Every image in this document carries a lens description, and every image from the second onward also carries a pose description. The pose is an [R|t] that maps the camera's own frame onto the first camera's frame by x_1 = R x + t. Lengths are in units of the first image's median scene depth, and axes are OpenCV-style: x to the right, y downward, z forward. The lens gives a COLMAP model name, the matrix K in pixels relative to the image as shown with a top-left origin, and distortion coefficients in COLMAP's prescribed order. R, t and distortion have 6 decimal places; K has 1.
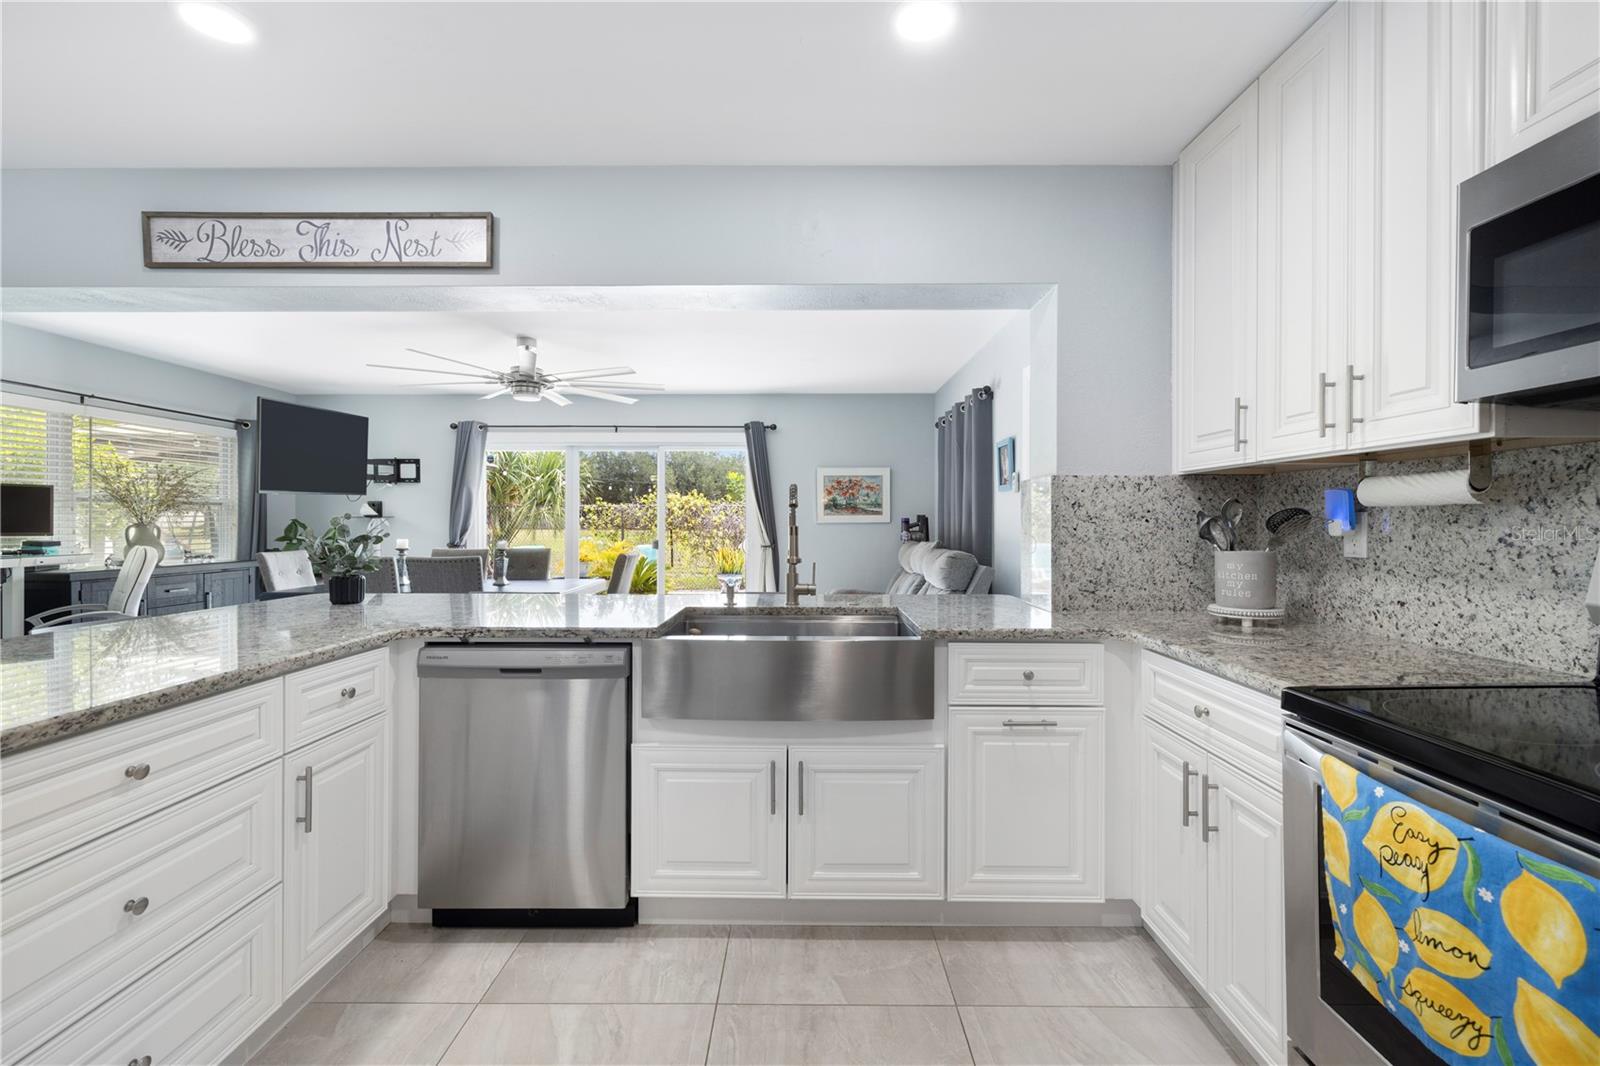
lens RADIAL K [[673.2, 0, 799.9], [0, 673.2, 517.4], [0, 0, 1]] dist [-0.000705, -0.000168]
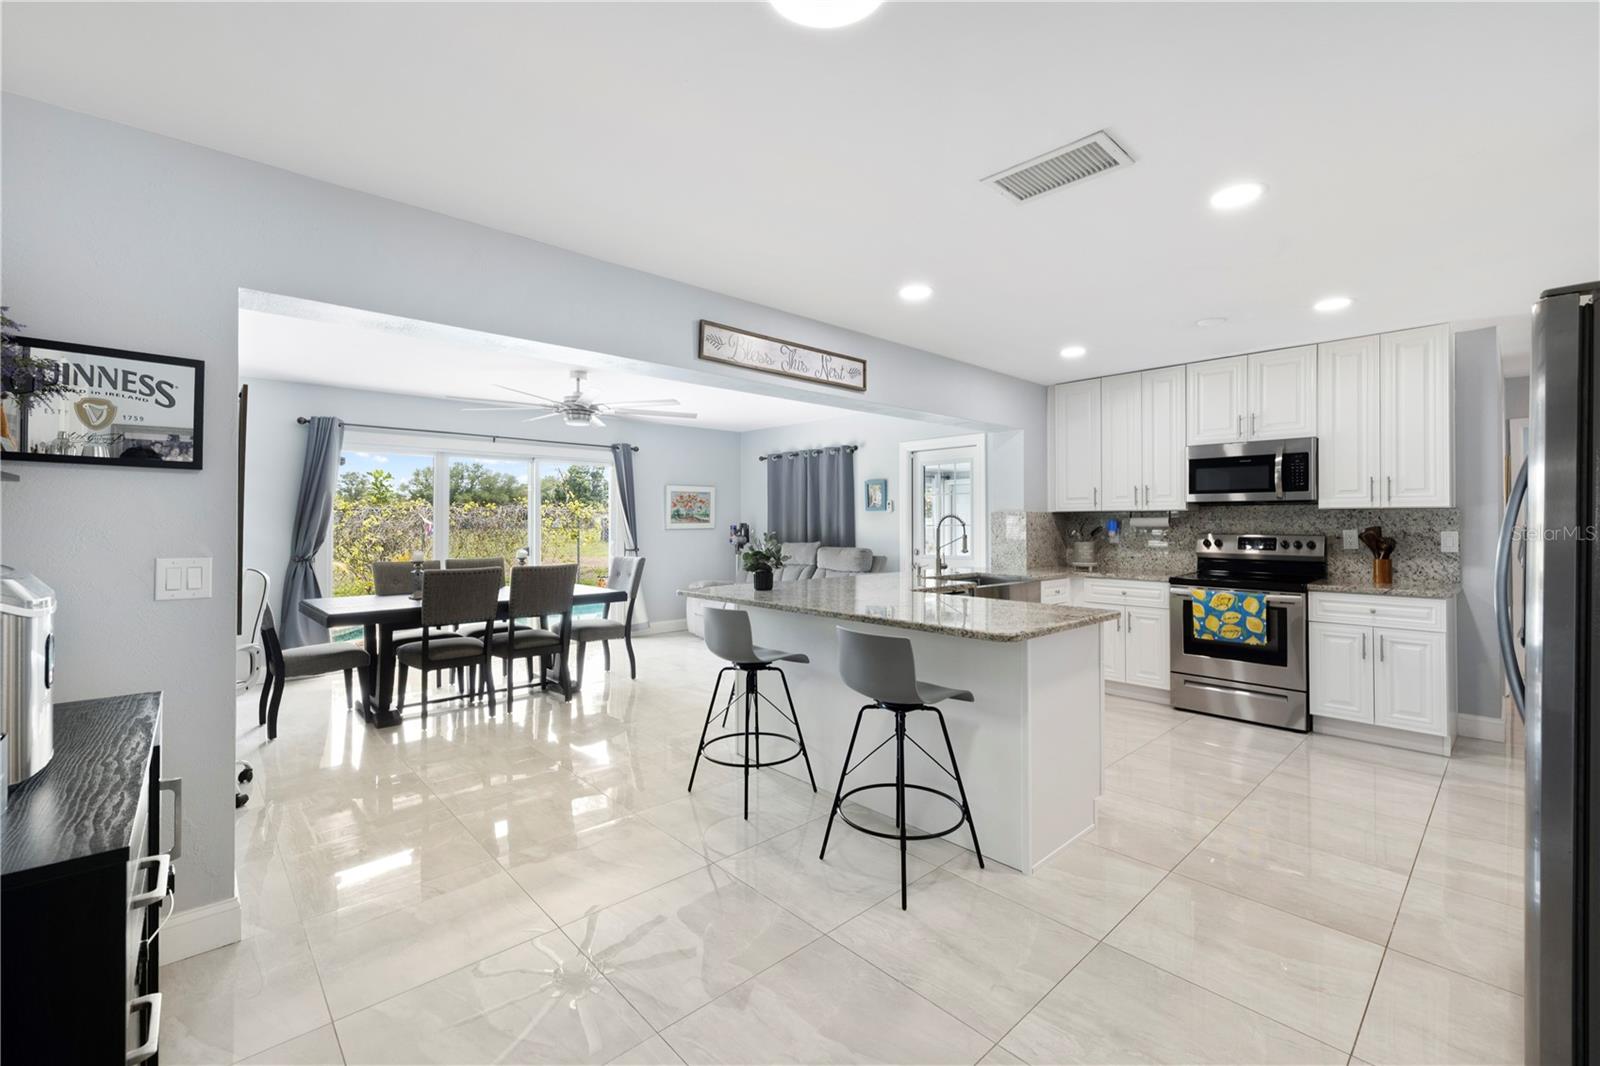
lens RADIAL K [[673.2, 0, 799.9], [0, 673.2, 517.4], [0, 0, 1]] dist [-0.000705, -0.000168]
pose [[0.728138, 0.002878, 0.685424, -0.643528], [-0.003119, 0.999995, -0.000885, -0.013805], [-0.685423, -0.001493, 0.728144, -0.060618]]
